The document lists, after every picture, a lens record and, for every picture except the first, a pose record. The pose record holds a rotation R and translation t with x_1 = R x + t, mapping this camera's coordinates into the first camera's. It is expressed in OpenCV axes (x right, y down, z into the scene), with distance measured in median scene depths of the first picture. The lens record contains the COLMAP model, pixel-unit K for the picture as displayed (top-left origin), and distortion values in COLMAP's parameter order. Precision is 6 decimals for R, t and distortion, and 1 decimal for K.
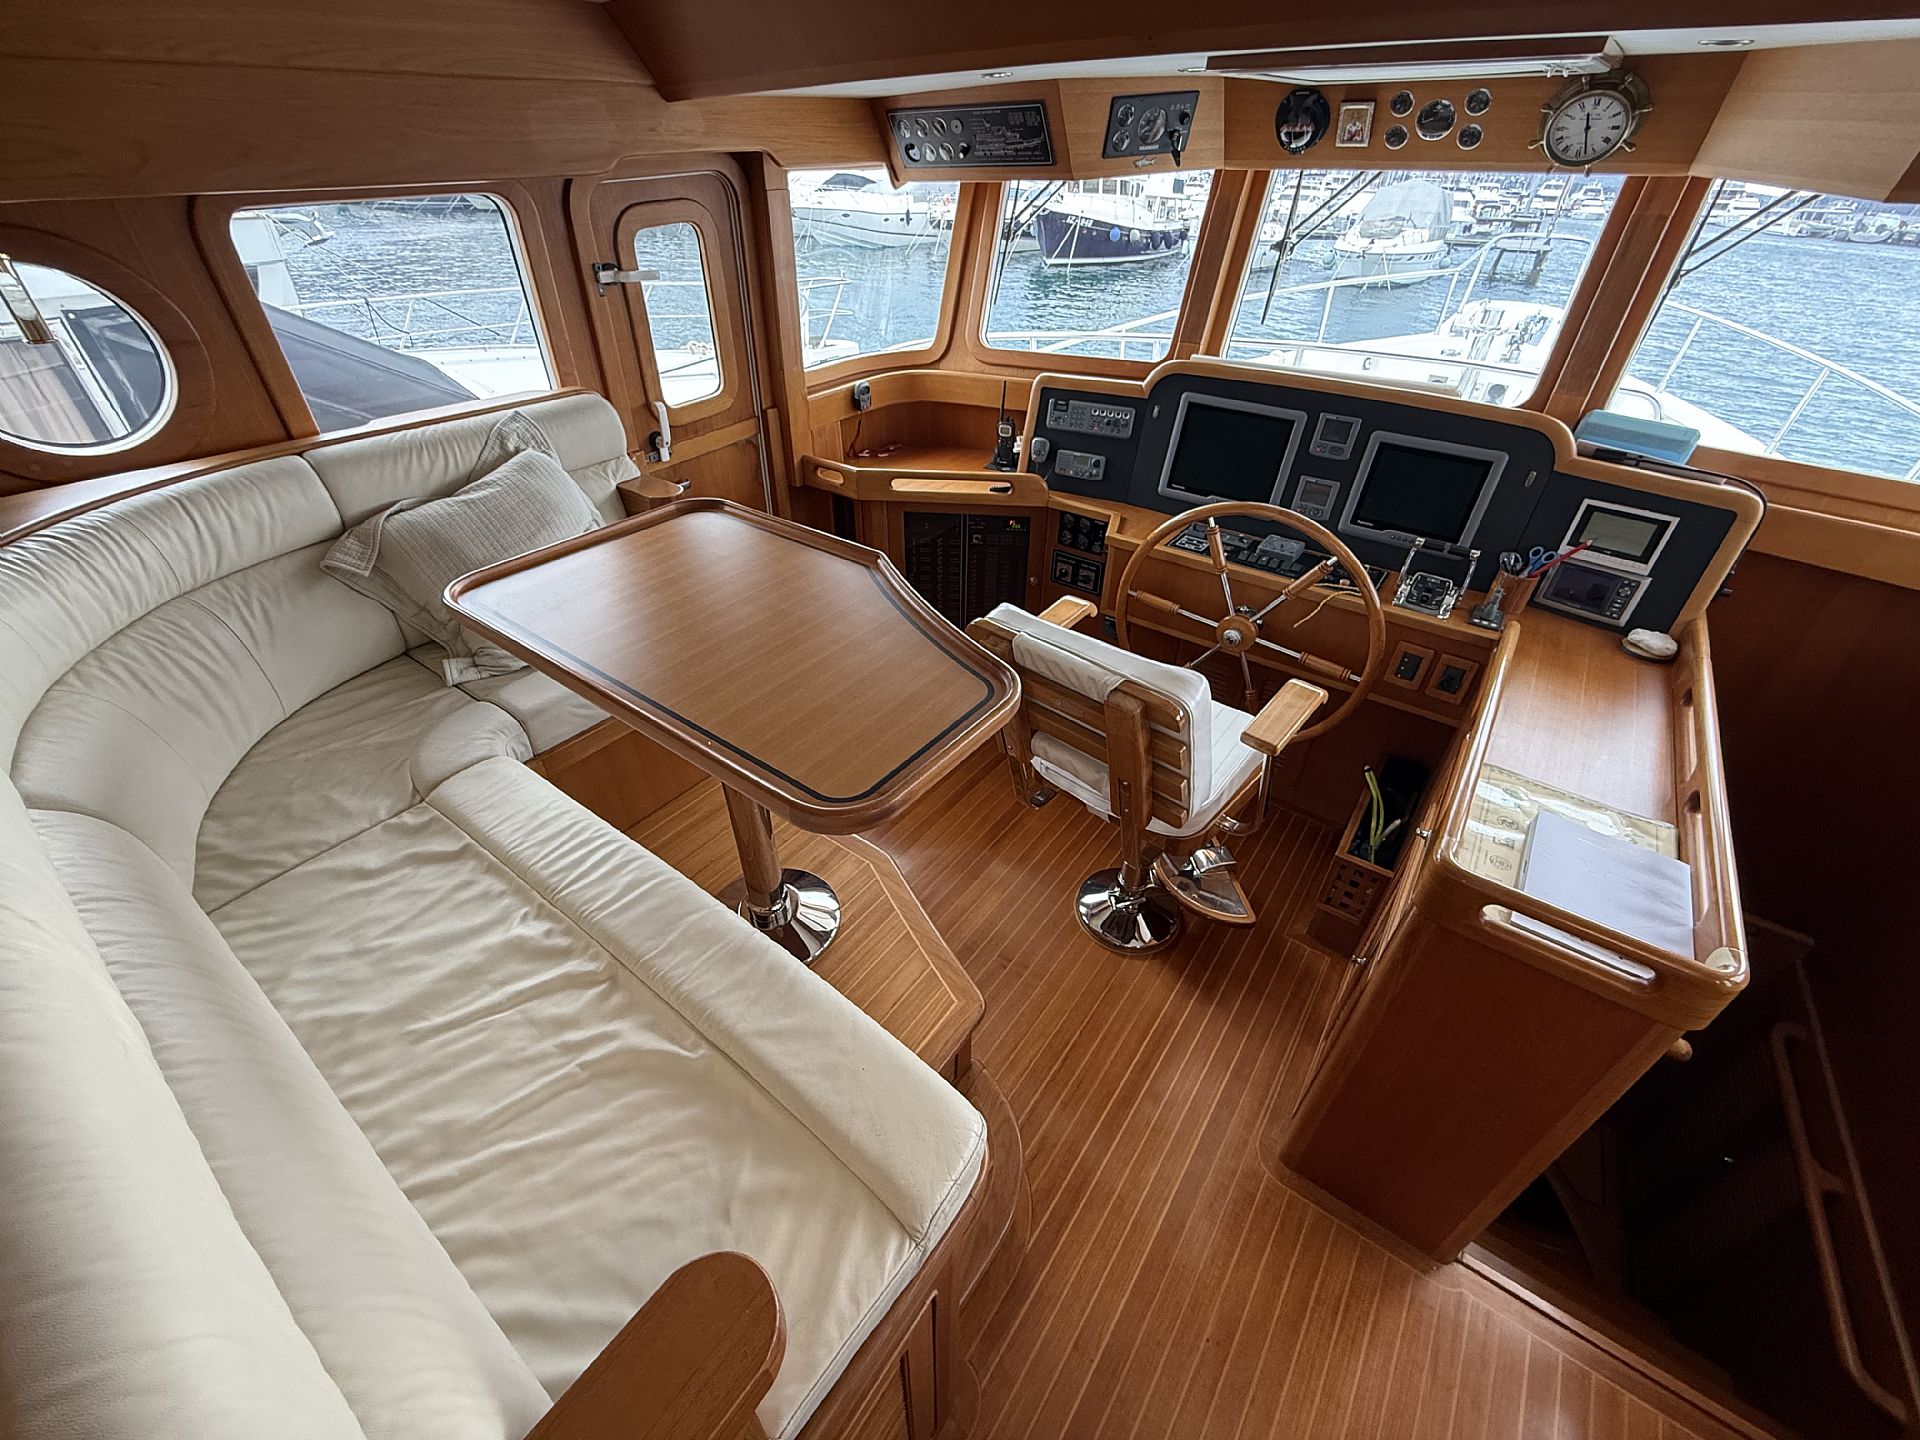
lens RADIAL K [[760.4, 0, 954.0], [0, 760.4, 717.9], [0, 0, 1]] dist [-0.000579, -0.000893]
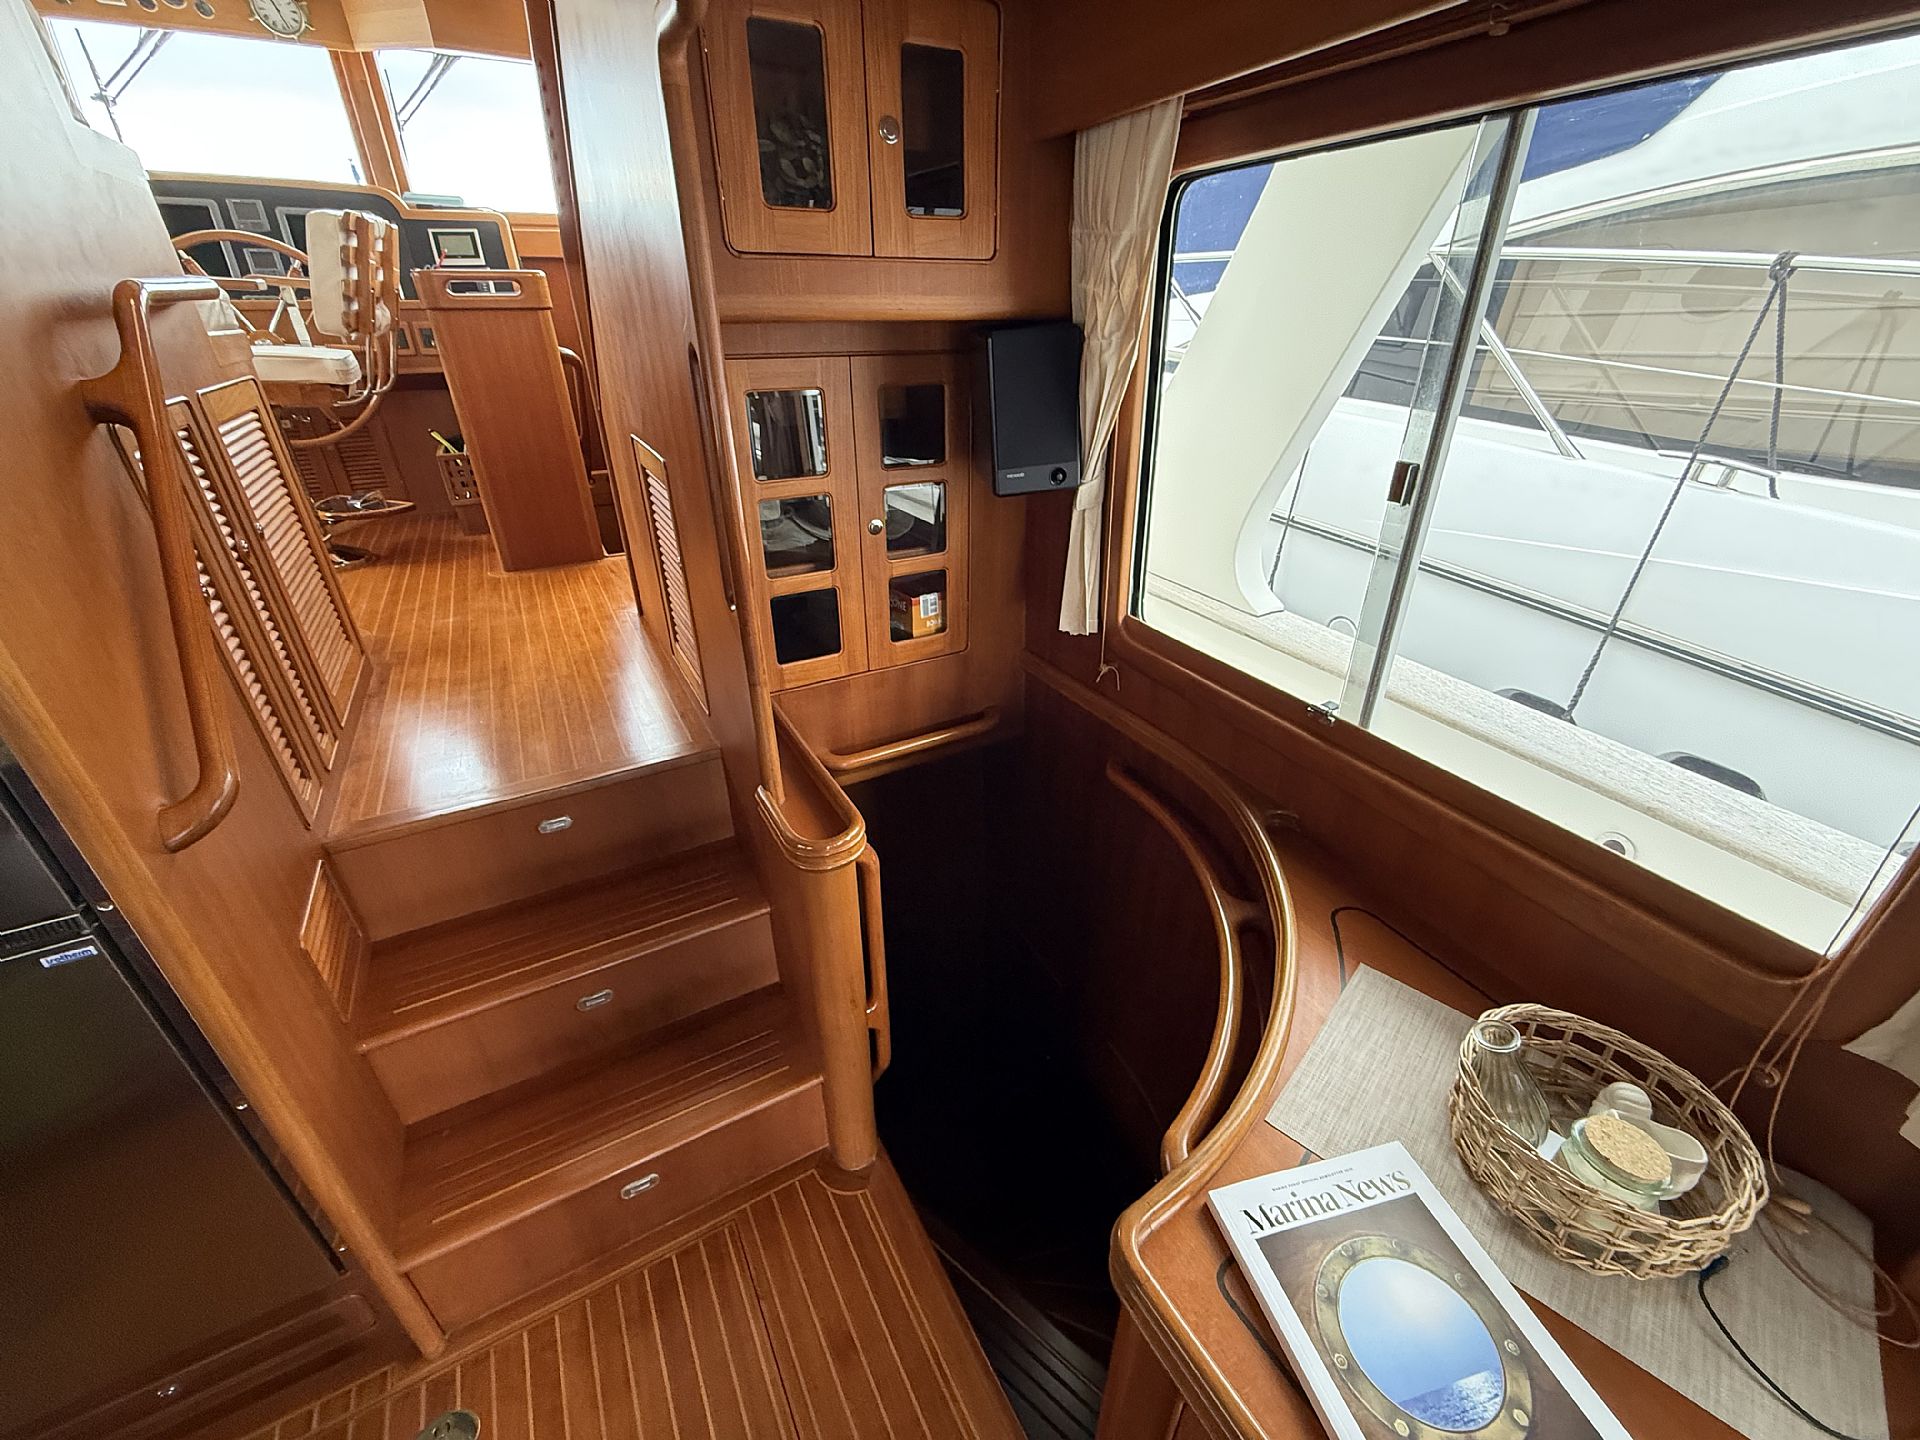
lens RADIAL K [[760.4, 0, 954.0], [0, 760.4, 717.9], [0, 0, 1]] dist [-0.000579, -0.000893]
pose [[0.413274, -0.436740, 0.799038, -0.455335], [0.540066, 0.824051, 0.171081, 0.819967], [-0.733166, 0.360830, 0.576428, -0.398513]]
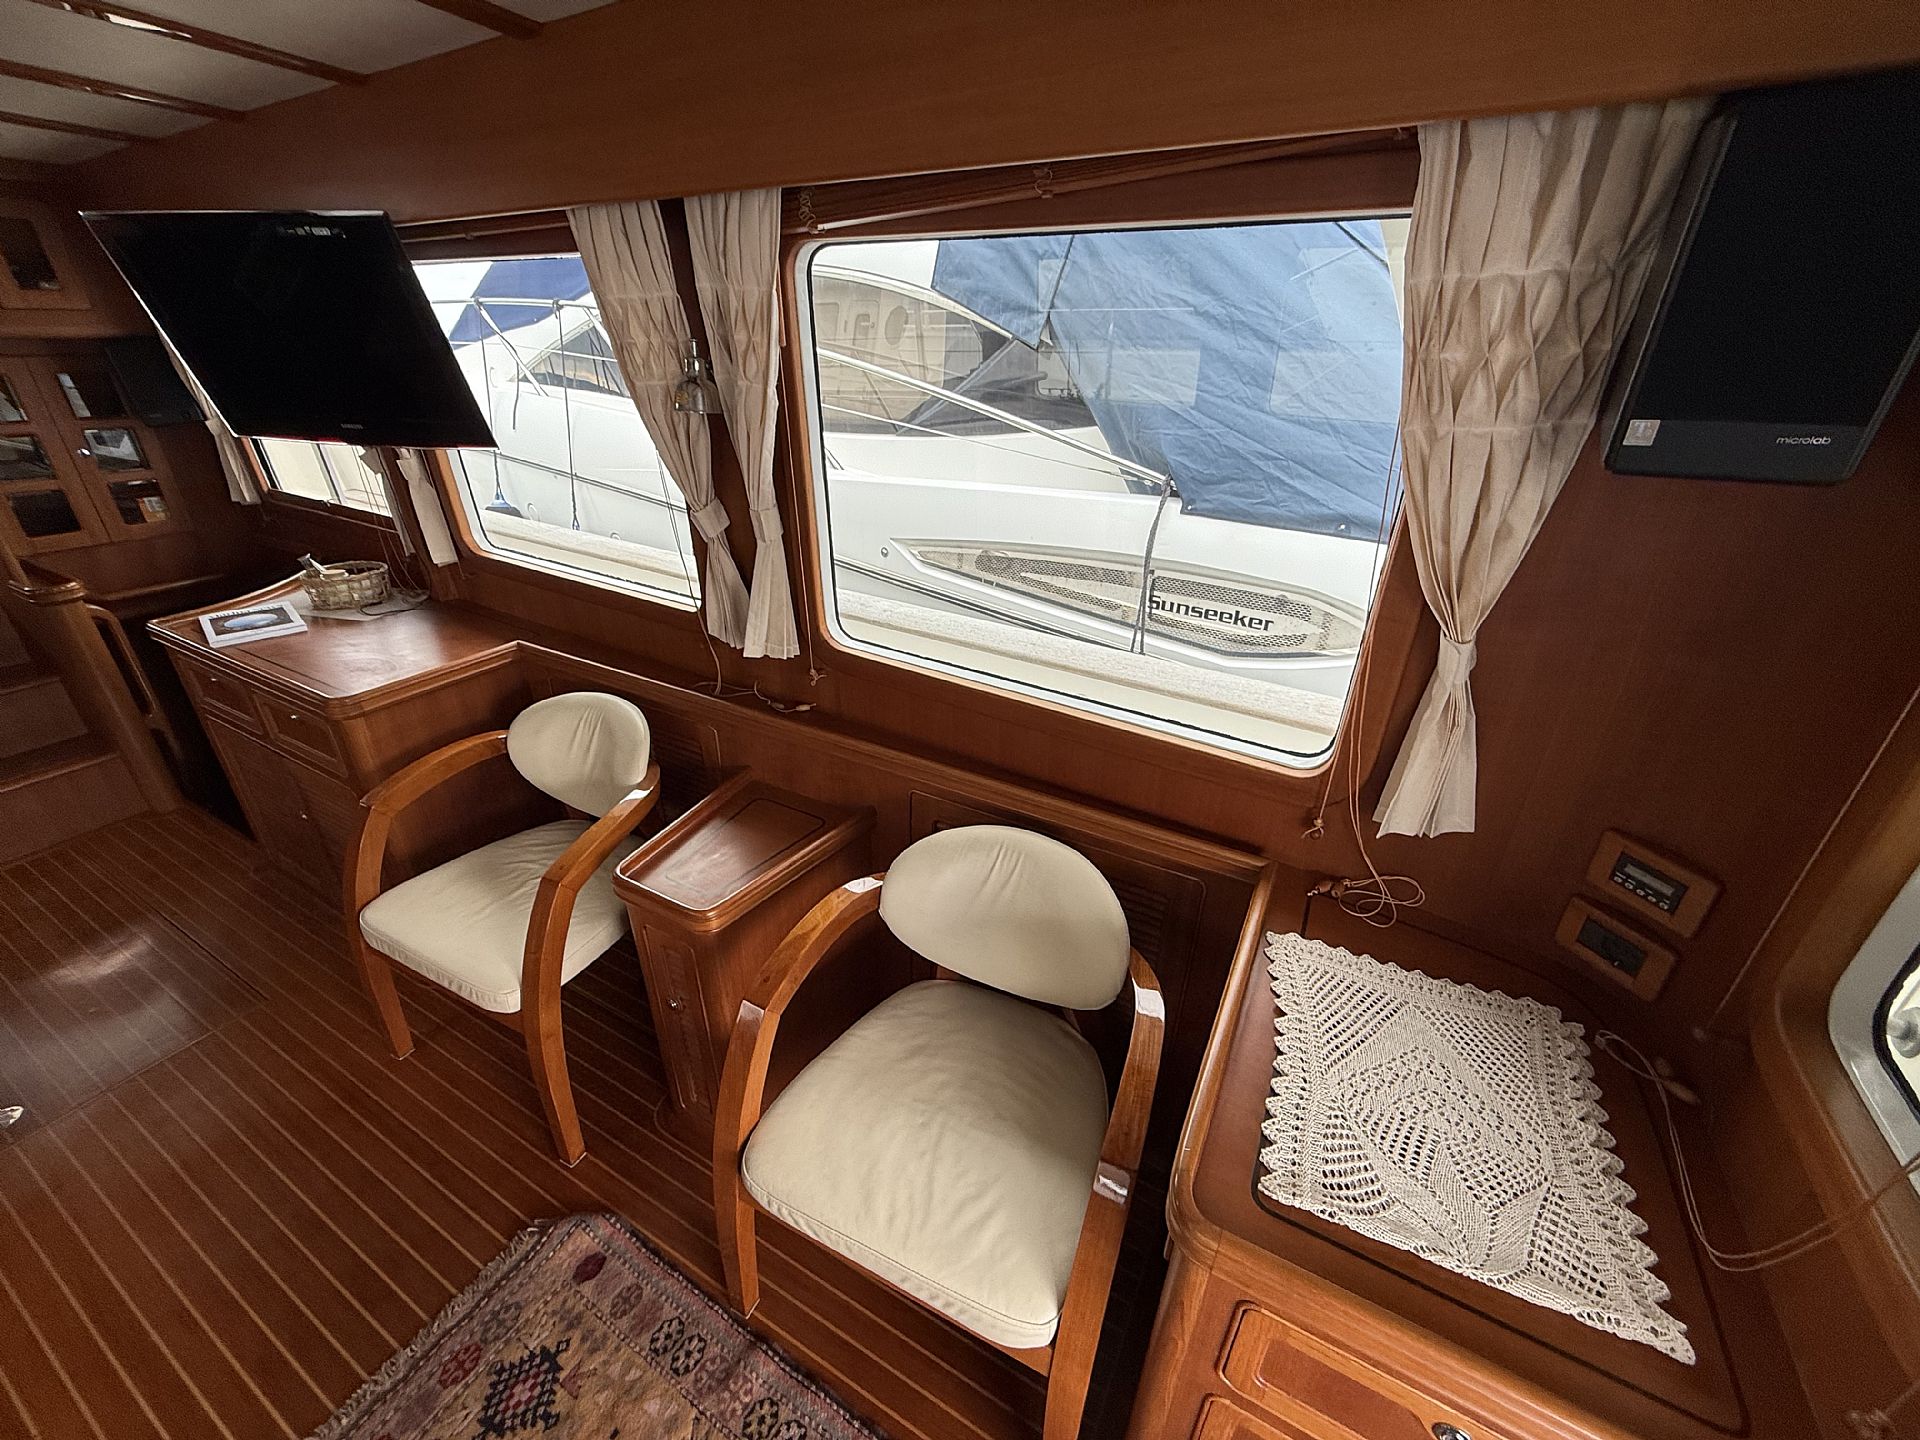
lens RADIAL K [[757.5, 0, 960.0], [0, 757.5, 720.0], [0, 0, 1]] dist [-0.001353, 0.000319]
pose [[-0.127717, -0.455707, 0.880920, -1.318638], [0.572110, 0.691681, 0.440758, 1.332625], [-0.810172, 0.560275, 0.172376, -1.136226]]
